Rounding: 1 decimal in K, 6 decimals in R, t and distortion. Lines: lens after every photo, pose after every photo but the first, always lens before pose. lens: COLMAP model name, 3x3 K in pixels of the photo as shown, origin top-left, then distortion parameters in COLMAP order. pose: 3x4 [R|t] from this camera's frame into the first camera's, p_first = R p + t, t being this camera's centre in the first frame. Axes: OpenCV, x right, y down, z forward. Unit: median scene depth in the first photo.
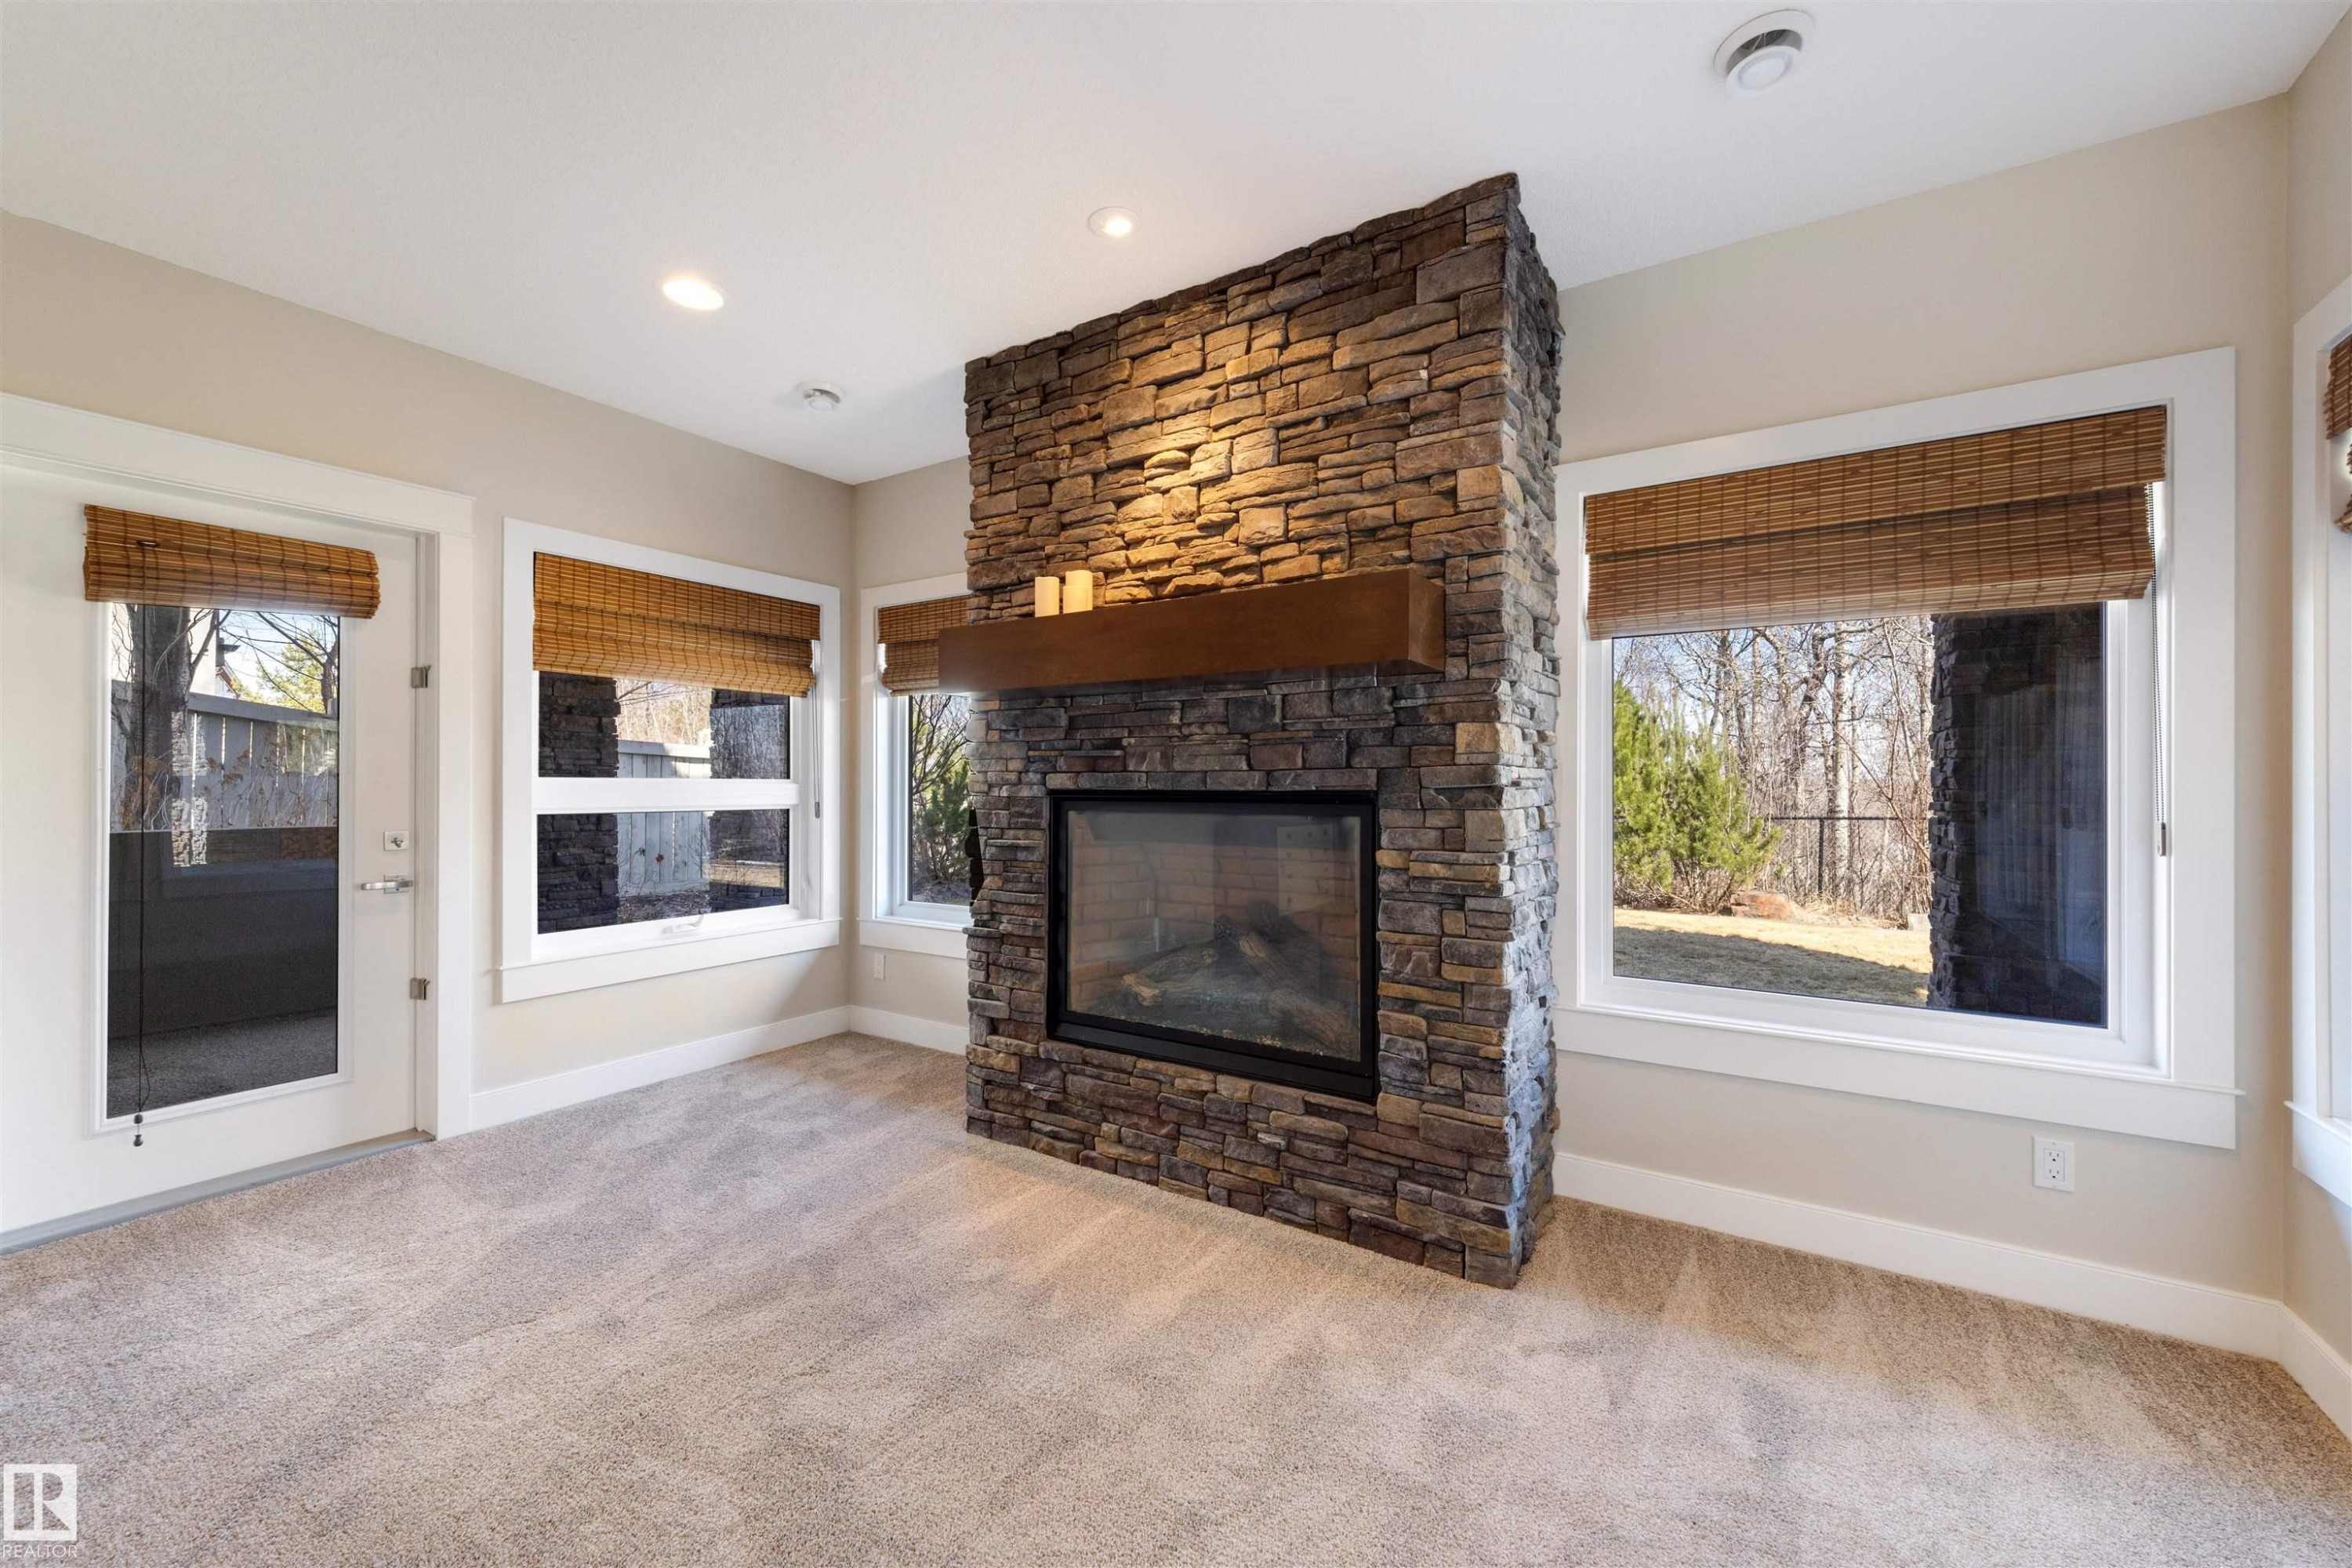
lens RADIAL K [[906.1, 0, 1160.1], [0, 906.1, 777.7], [0, 0, 1]] dist [0.000958, -0.000326]
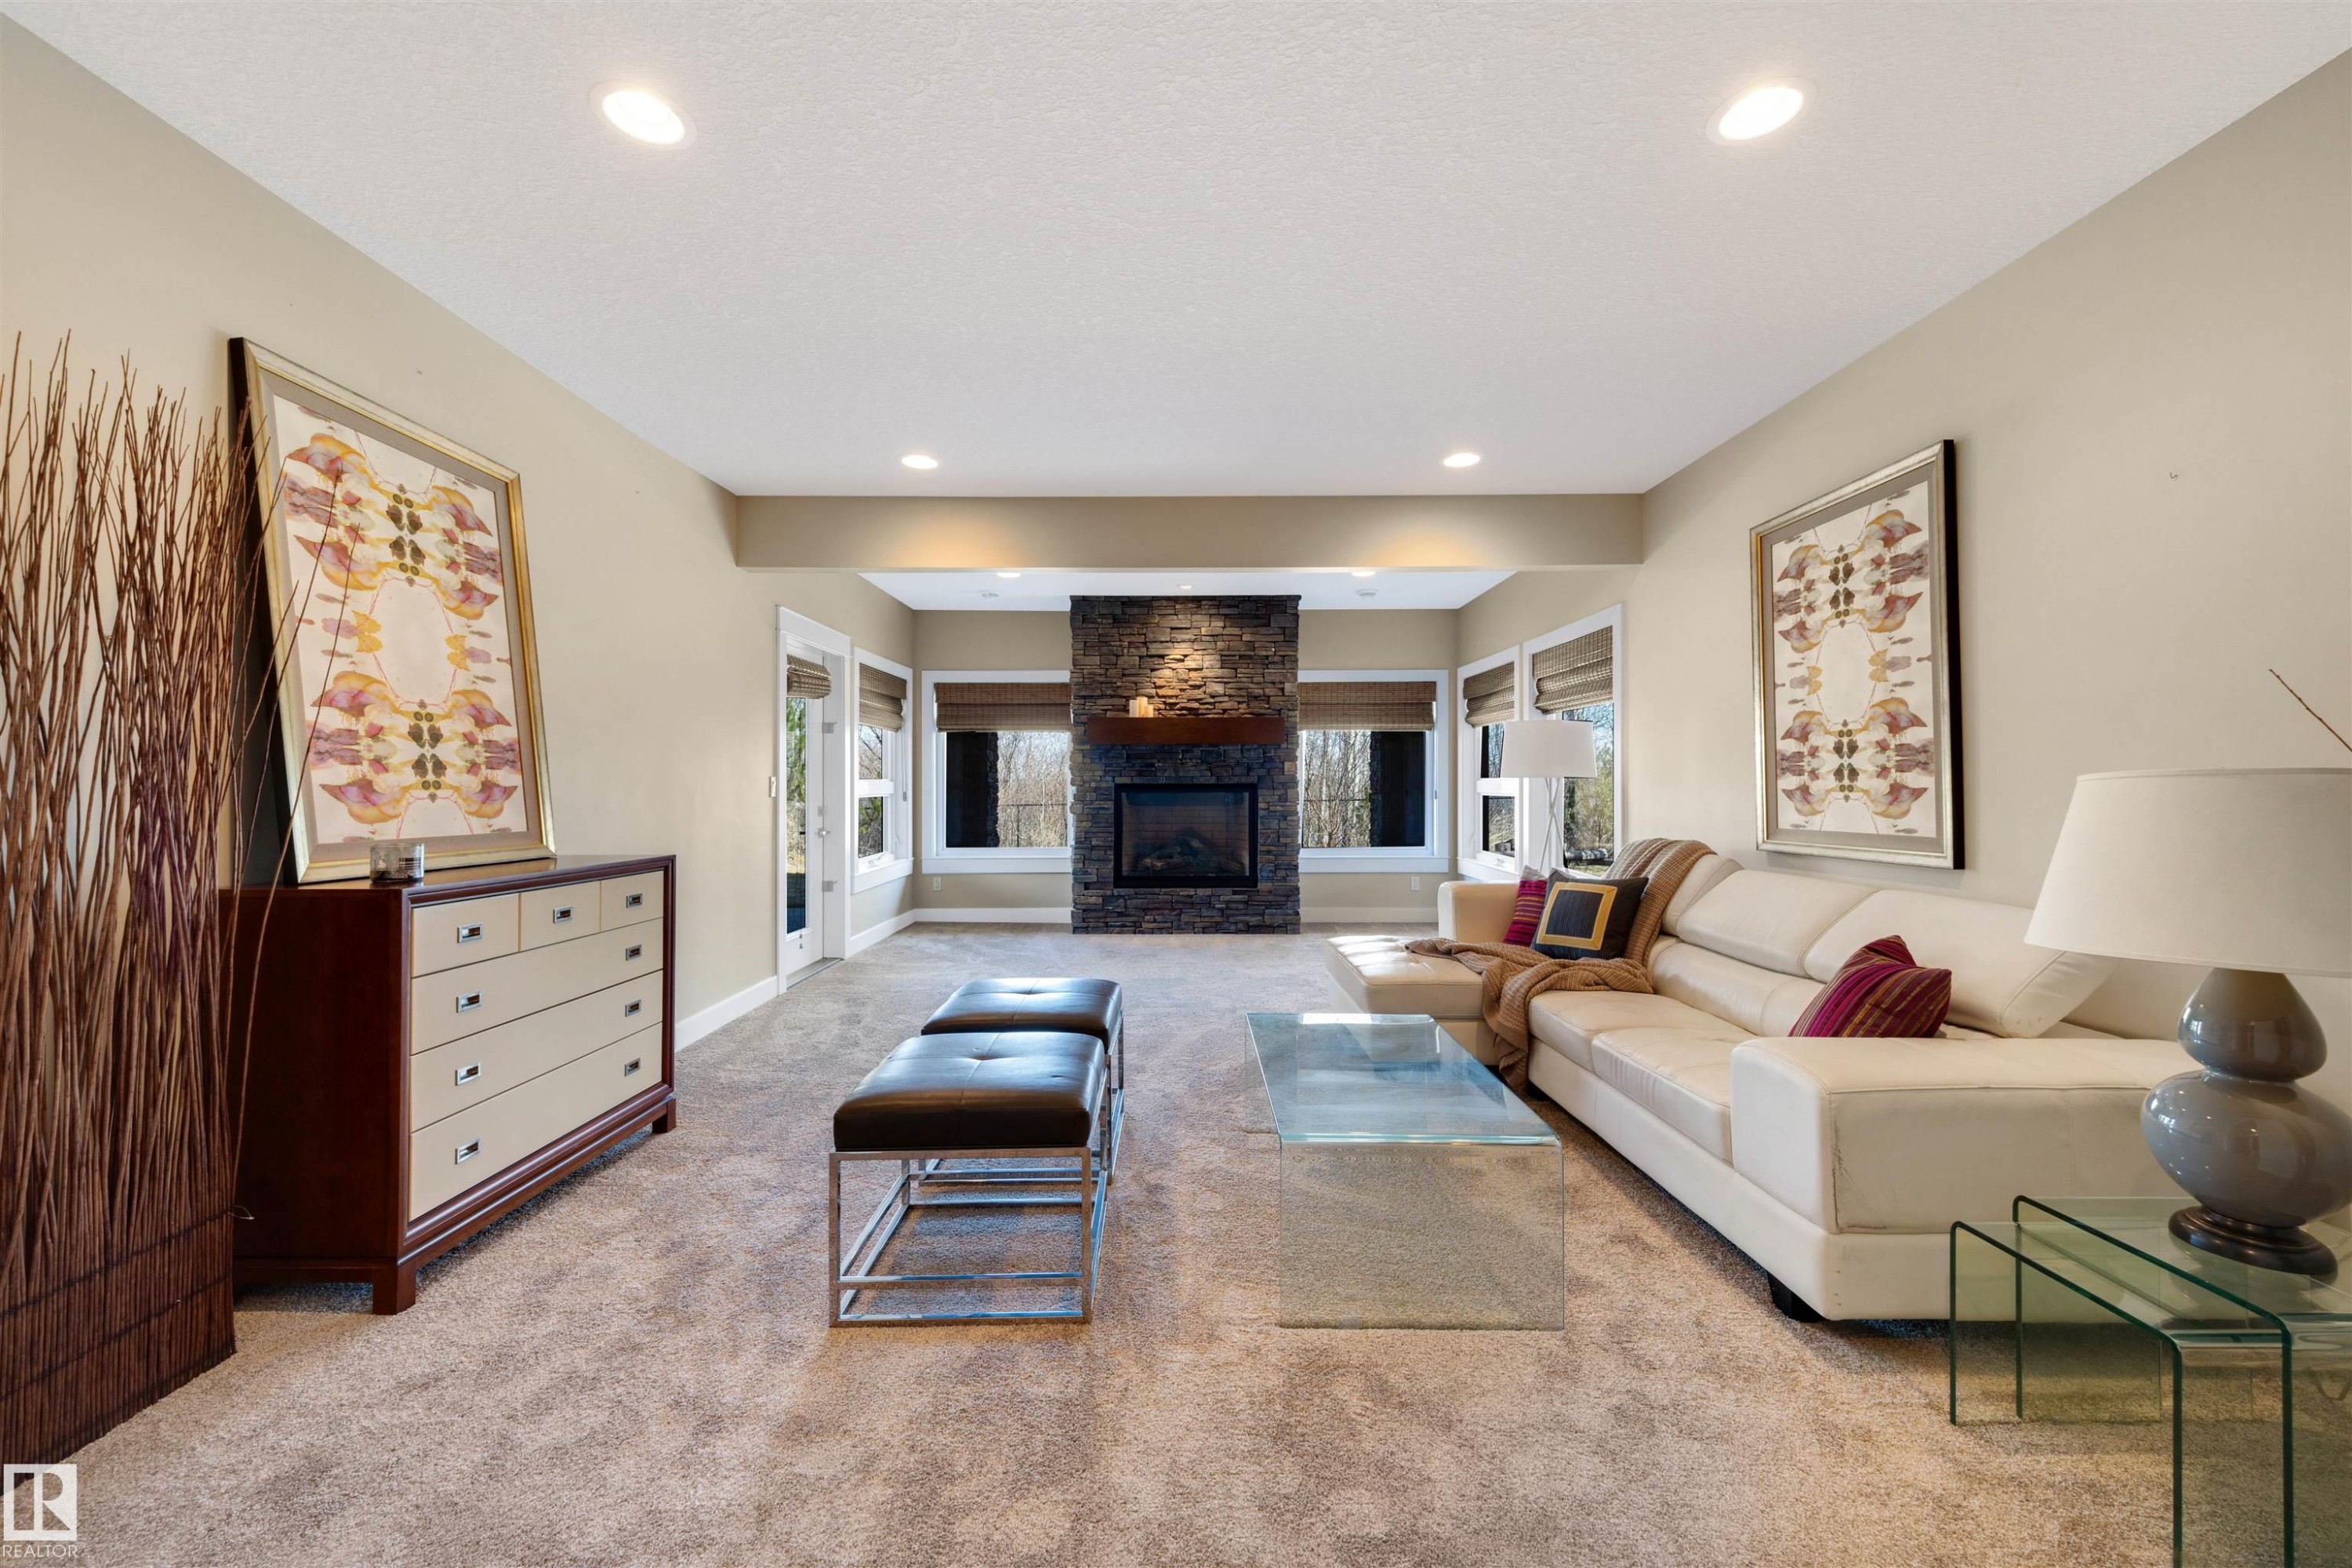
lens RADIAL K [[973.3, 0, 1183.9], [0, 973.3, 774.0], [0, 0, 1]] dist [0.002542, -0.000044]
pose [[0.827117, 0.003657, 0.562018, -1.634515], [-0.001124, 0.999988, -0.004853, -0.000157], [-0.562029, 0.003382, 0.827111, -1.414988]]
